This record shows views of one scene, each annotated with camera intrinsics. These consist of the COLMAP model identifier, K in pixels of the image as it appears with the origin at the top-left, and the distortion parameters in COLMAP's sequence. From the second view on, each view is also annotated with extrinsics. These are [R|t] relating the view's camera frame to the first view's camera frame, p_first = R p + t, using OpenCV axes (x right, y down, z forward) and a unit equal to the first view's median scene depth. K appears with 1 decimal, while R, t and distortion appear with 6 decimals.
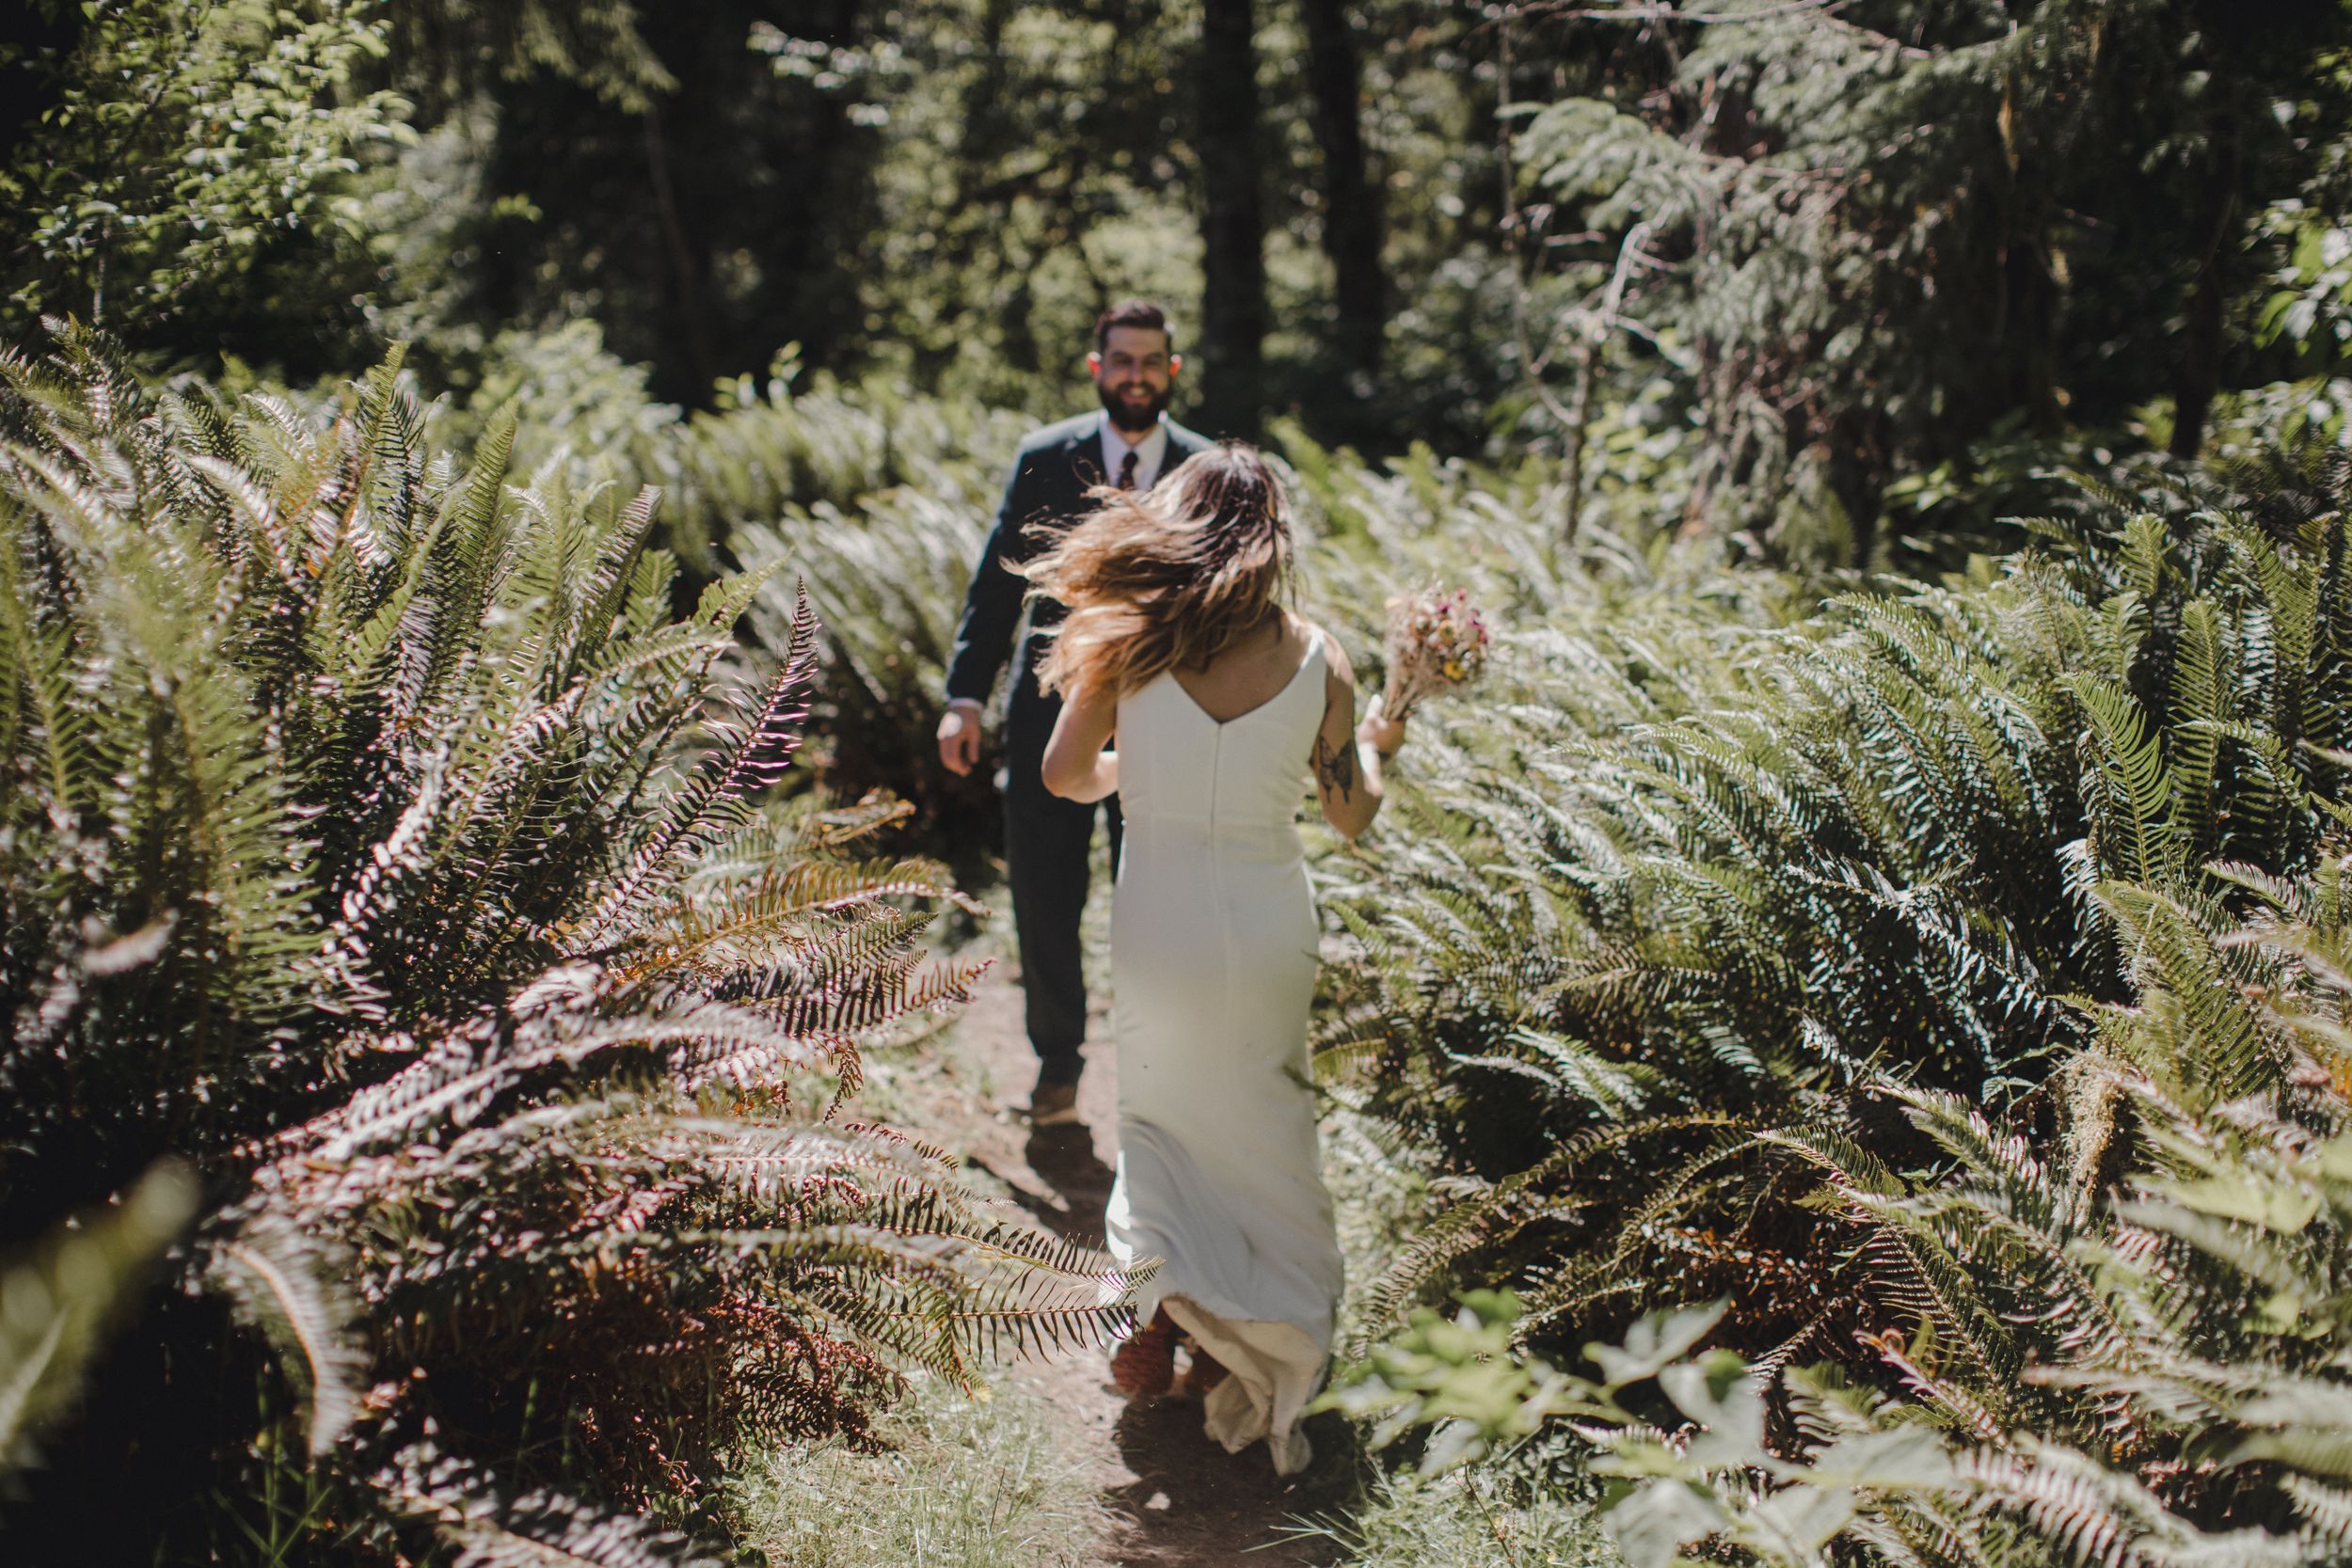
lens RADIAL K [[3090.7, 0, 1176.0], [0, 3090.7, 784.0], [0, 0, 1]] dist [-0.145954, 0.029747]
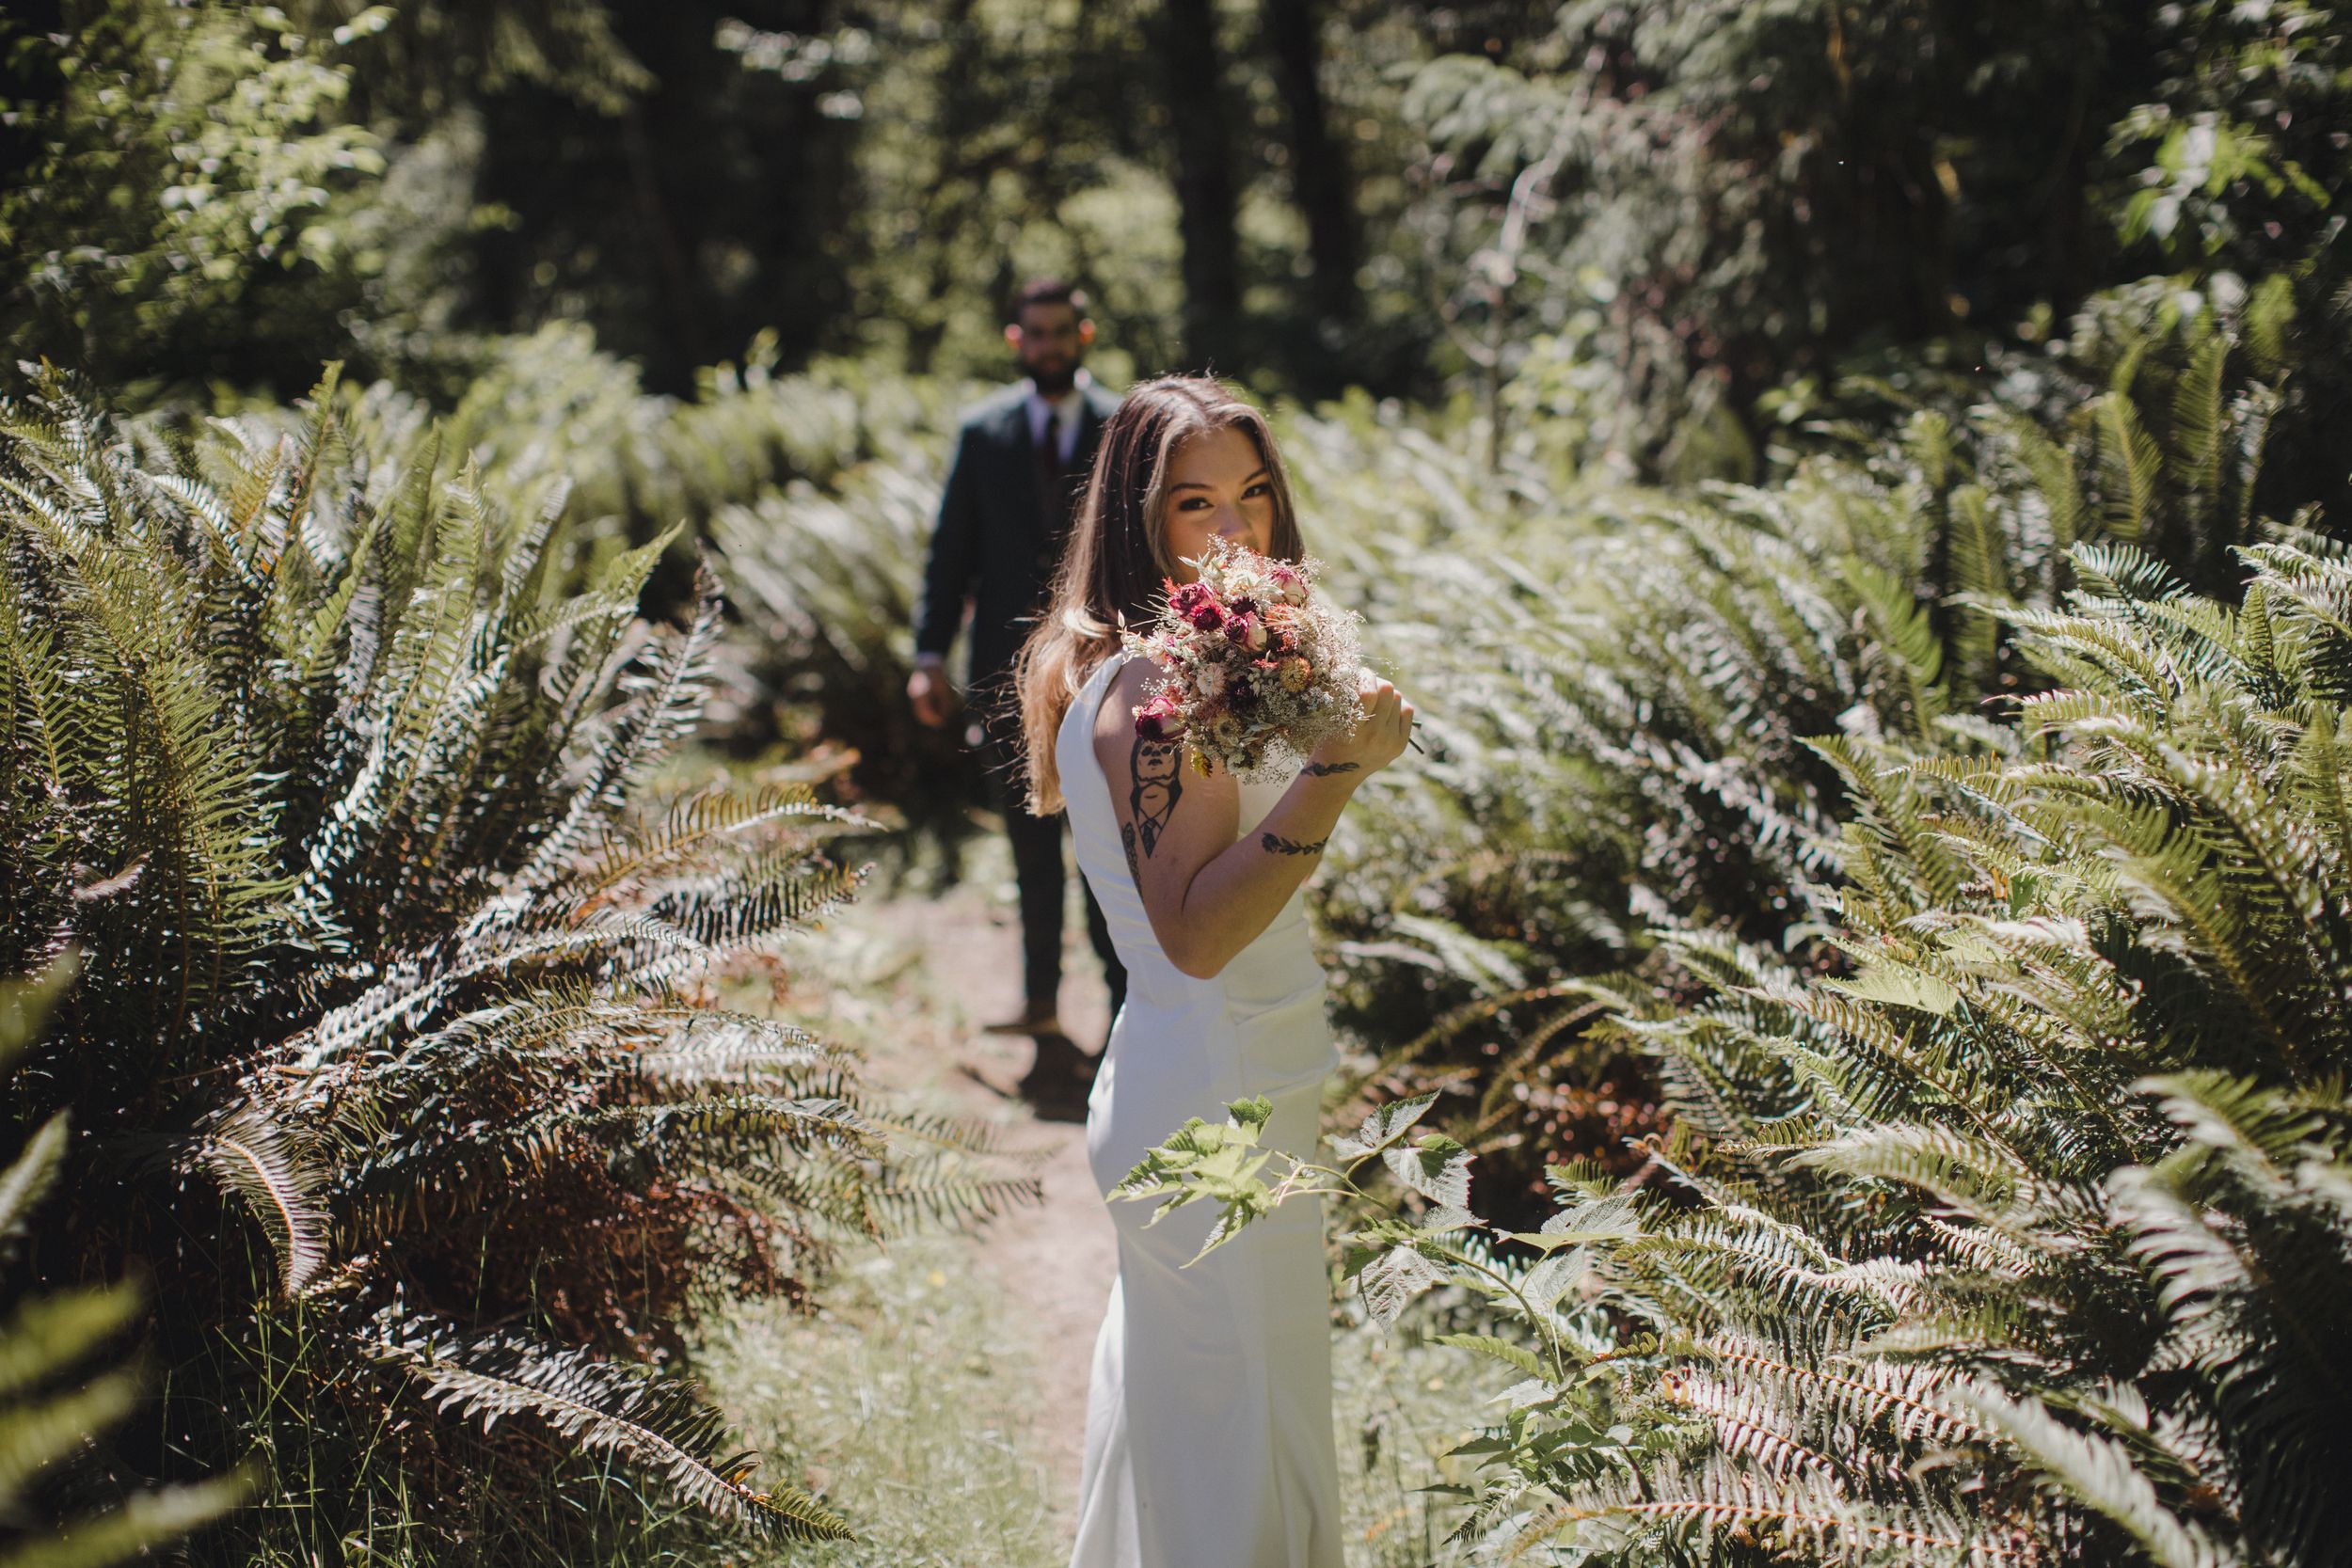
lens RADIAL K [[3090.7, 0, 1176.0], [0, 3090.7, 784.0], [0, 0, 1]] dist [-0.145954, 0.029747]
pose [[0.997892, -0.063489, -0.013430, 0.047543], [0.063658, 0.997893, 0.012525, 0.012586], [0.012606, -0.013353, 0.999831, -0.098094]]
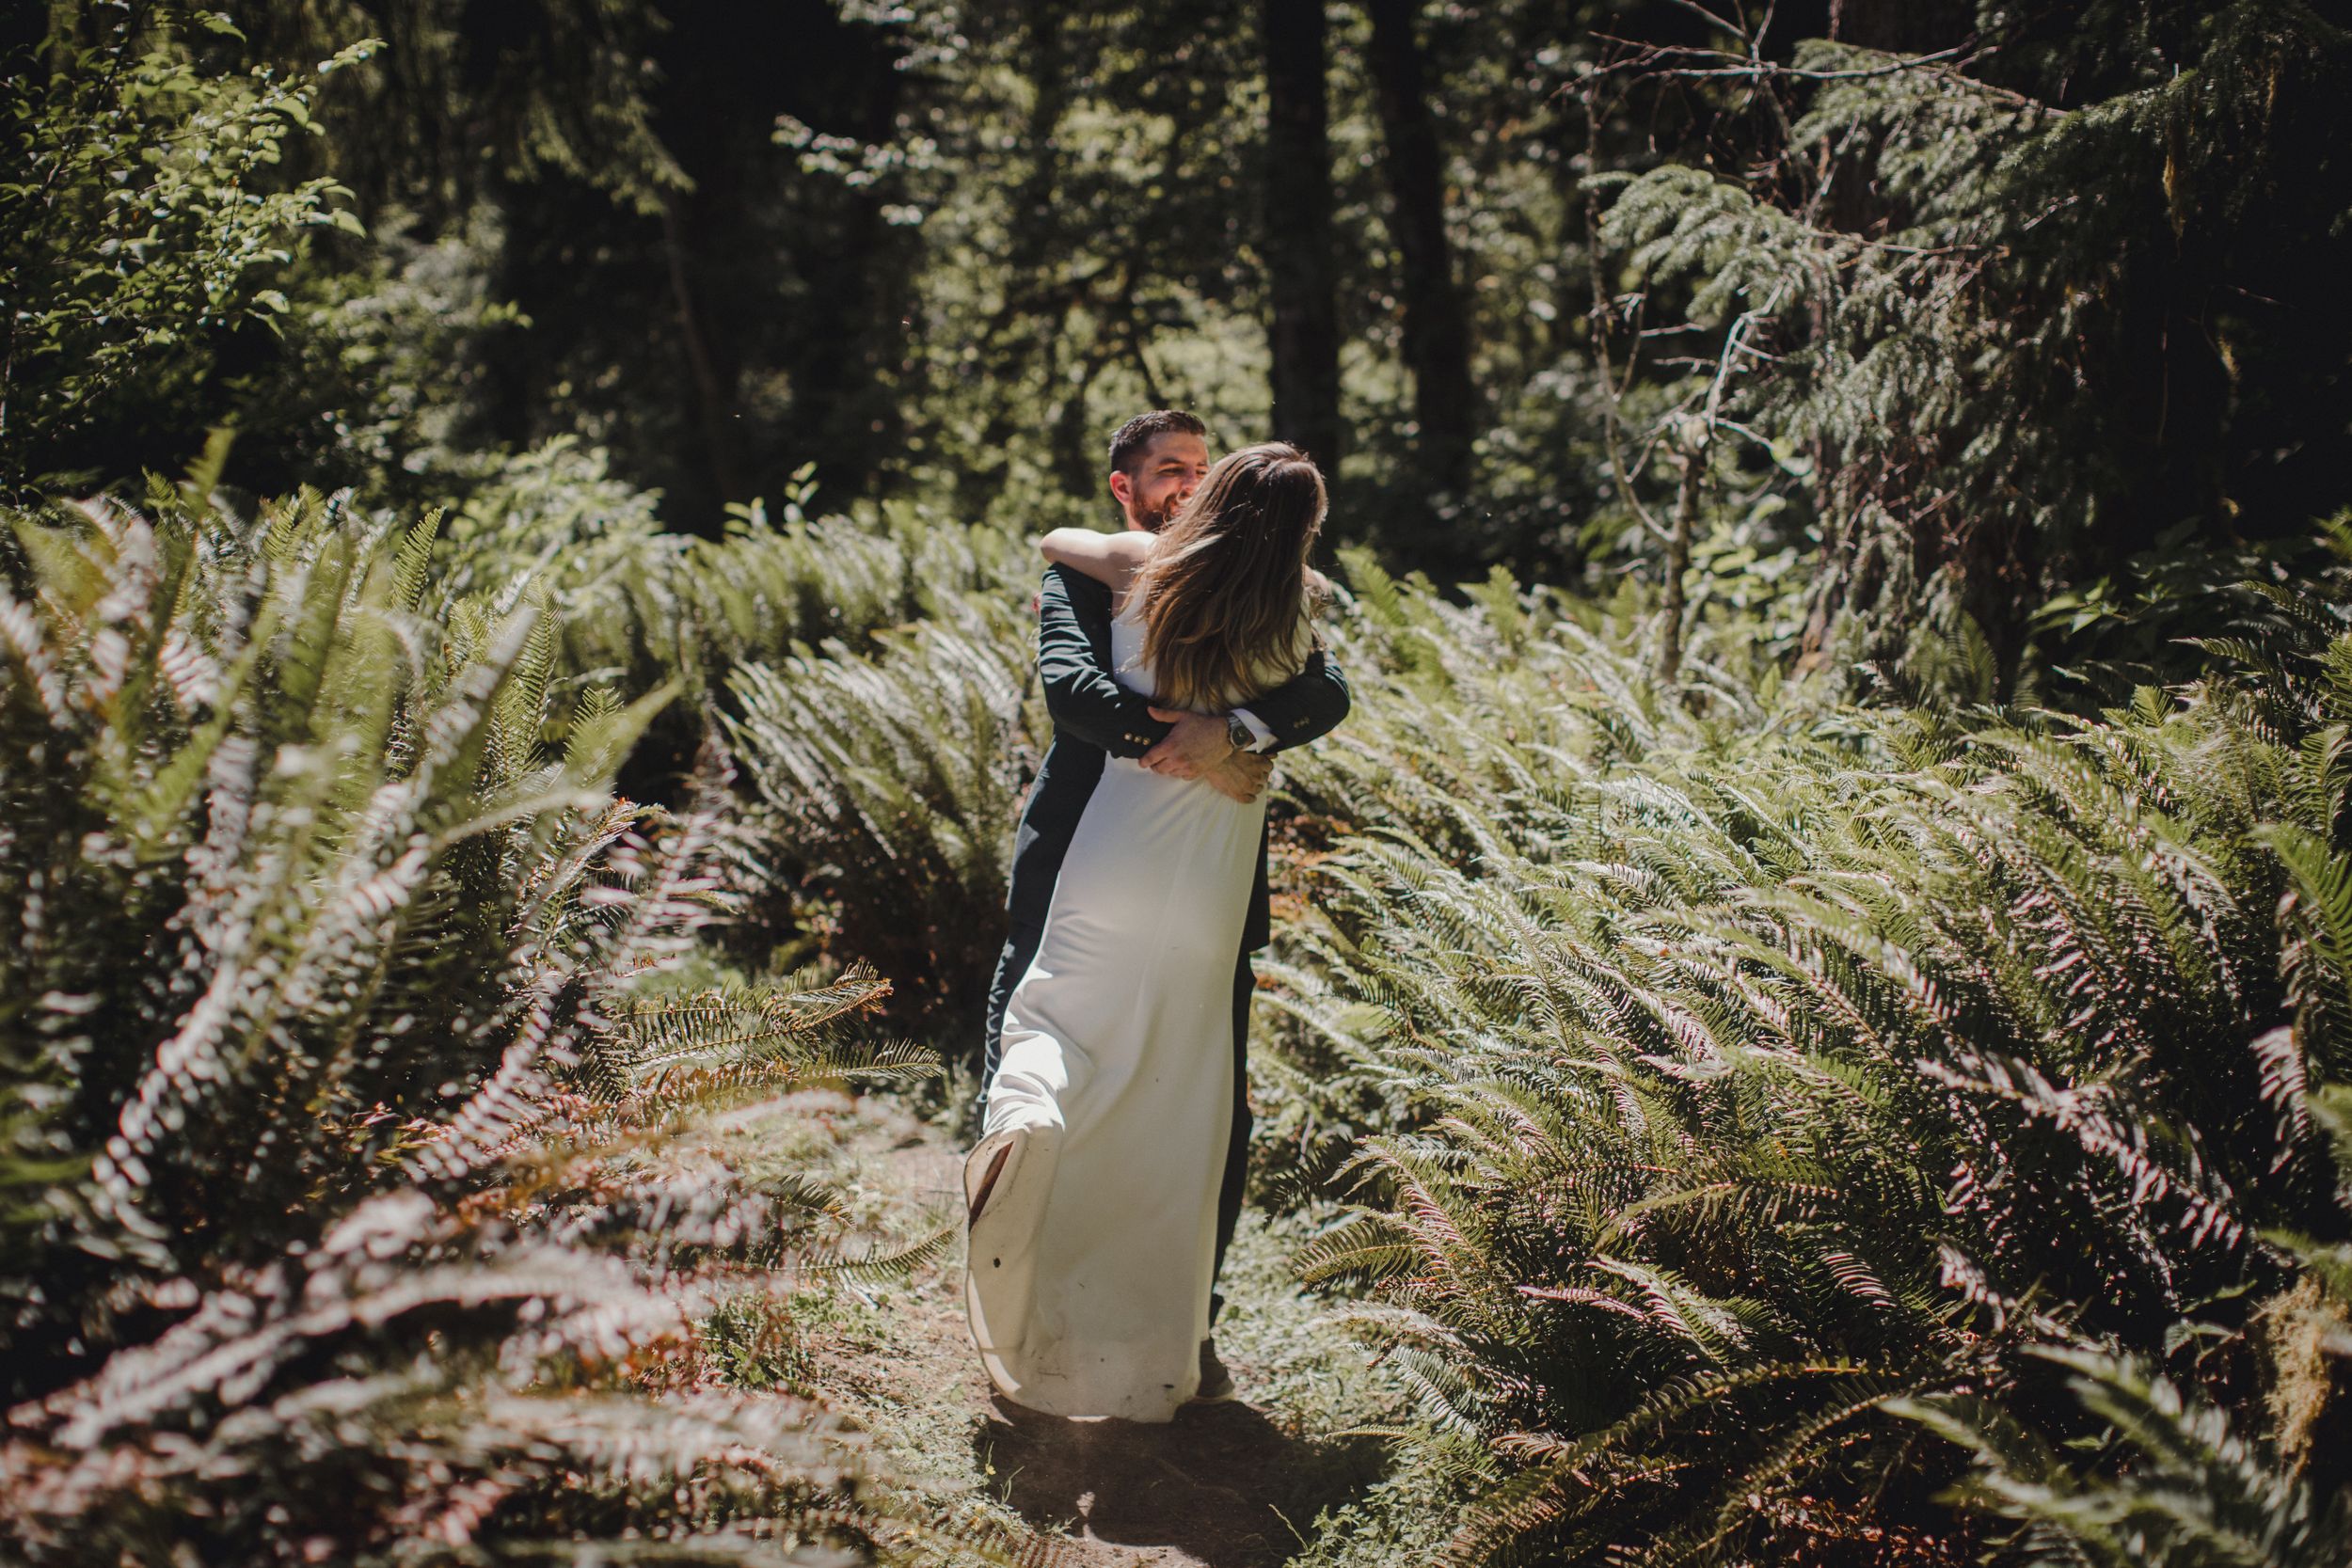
lens RADIAL K [[3344.8, 0, 1166.5], [0, 3344.8, 813.2], [0, 0, 1]] dist [-0.162608, 0.121552]
pose [[0.999624, -0.003517, -0.027192, 0.018564], [0.002428, 0.999198, -0.039973, -0.003985], [0.027310, 0.039892, 0.998831, 0.092232]]
